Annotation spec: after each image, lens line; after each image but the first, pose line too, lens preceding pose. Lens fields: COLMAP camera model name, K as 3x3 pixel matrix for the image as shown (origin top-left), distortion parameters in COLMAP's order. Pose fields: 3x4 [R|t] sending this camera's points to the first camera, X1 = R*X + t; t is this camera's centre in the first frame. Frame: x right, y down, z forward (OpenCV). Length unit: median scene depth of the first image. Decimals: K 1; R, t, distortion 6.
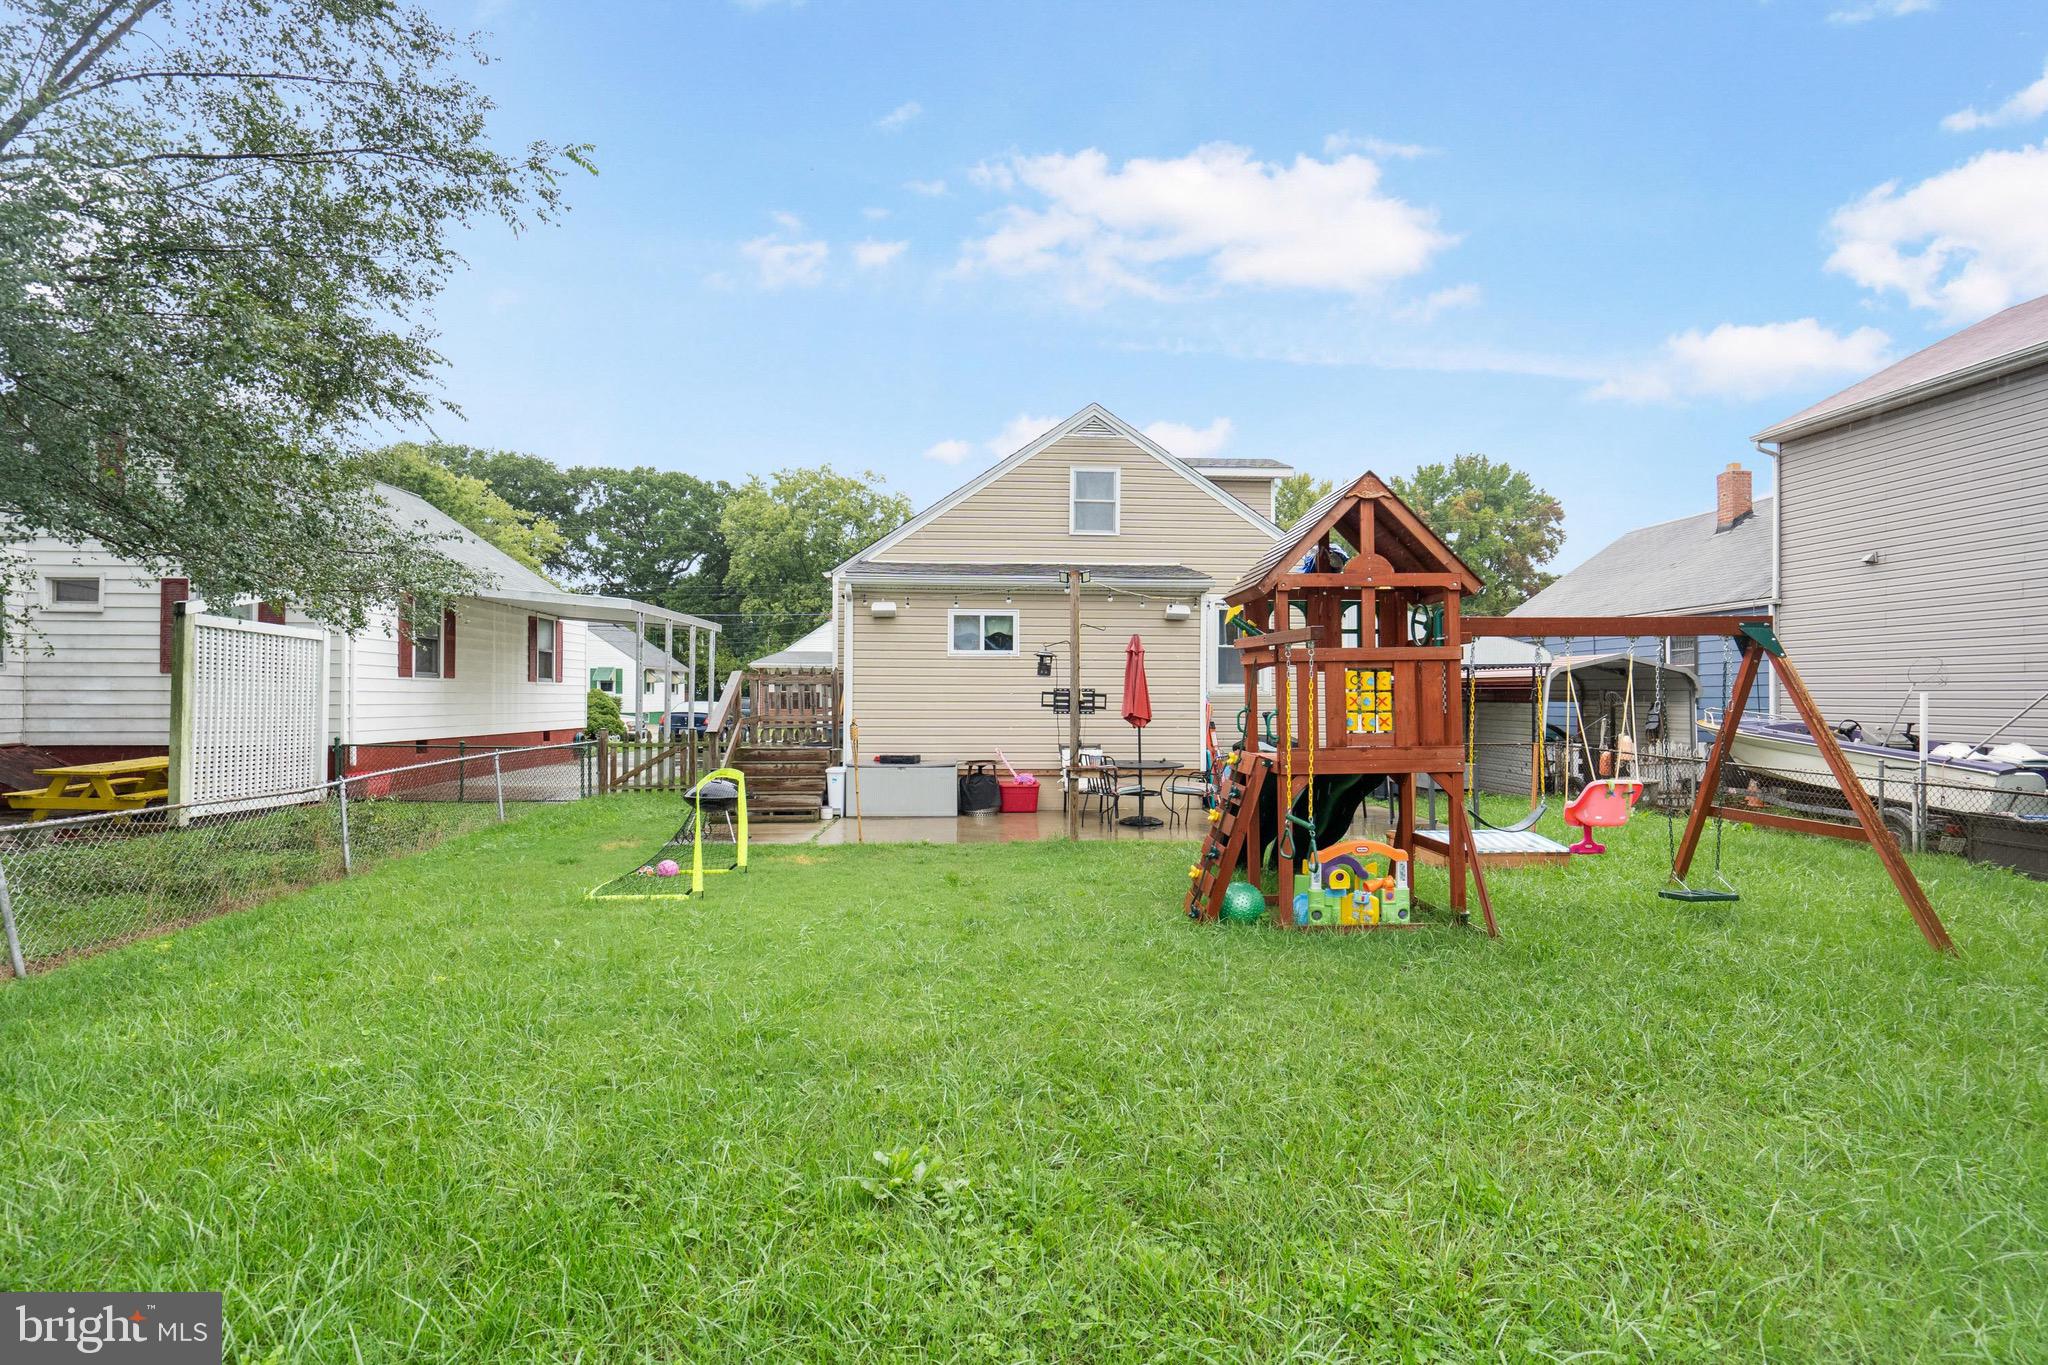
lens RADIAL K [[952.6, 0, 1032.4], [0, 952.6, 679.9], [0, 0, 1]] dist [-0.000550, 0.001107]
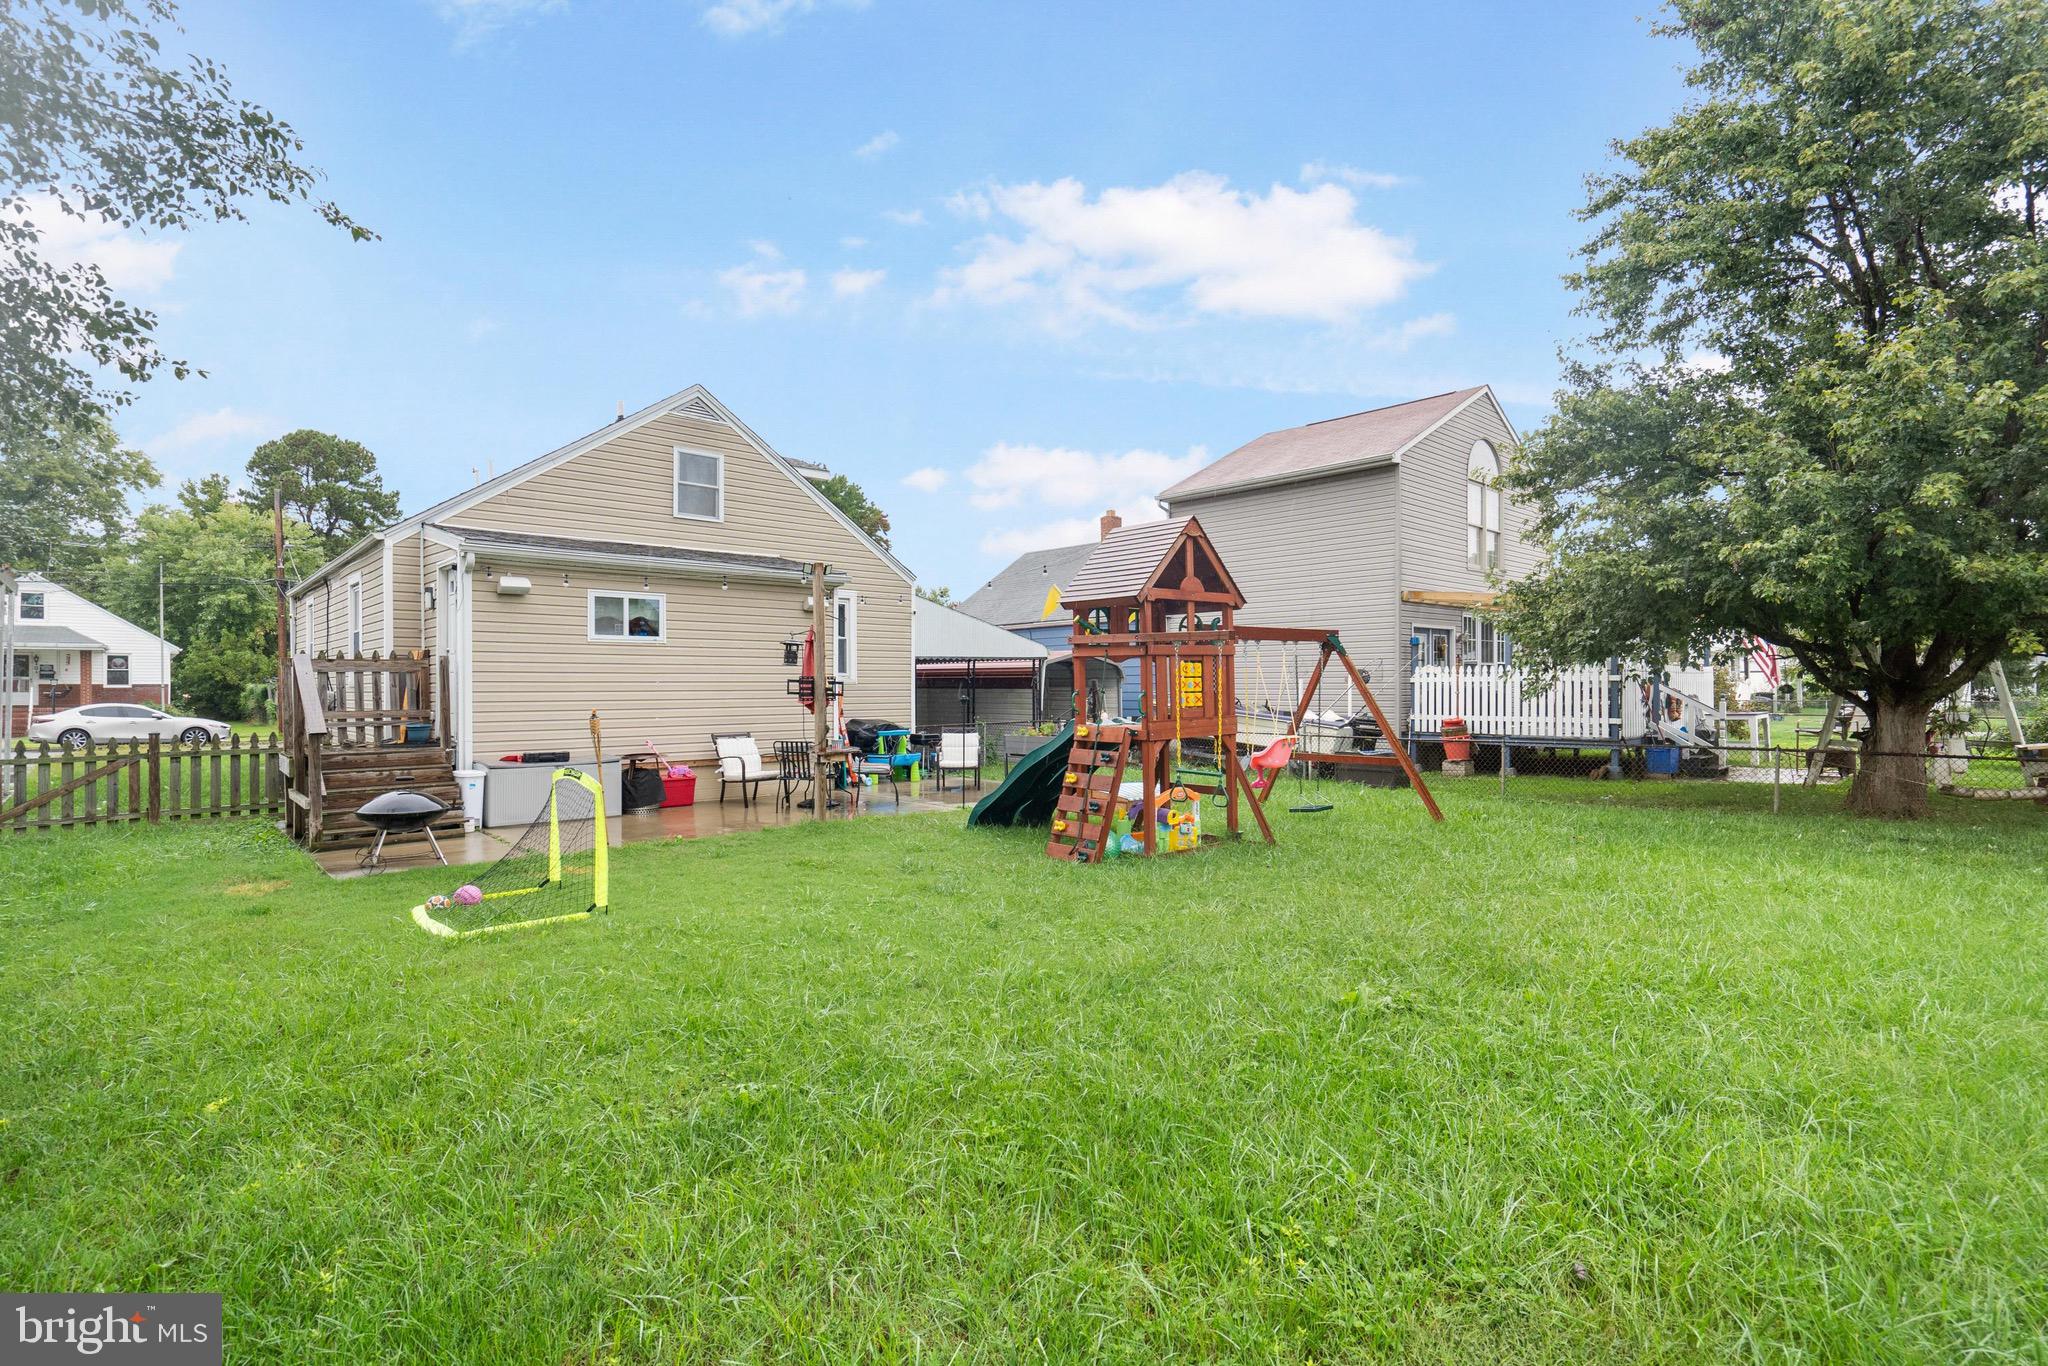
lens RADIAL K [[949.0, 0, 1030.3], [0, 949.0, 662.7], [0, 0, 1]] dist [-0.001373, 0.000513]
pose [[0.783802, 0.008070, 0.620958, -0.314253], [-0.003189, 0.999955, -0.008970, 0.002074], [-0.621003, 0.005050, 0.783792, 0.033685]]
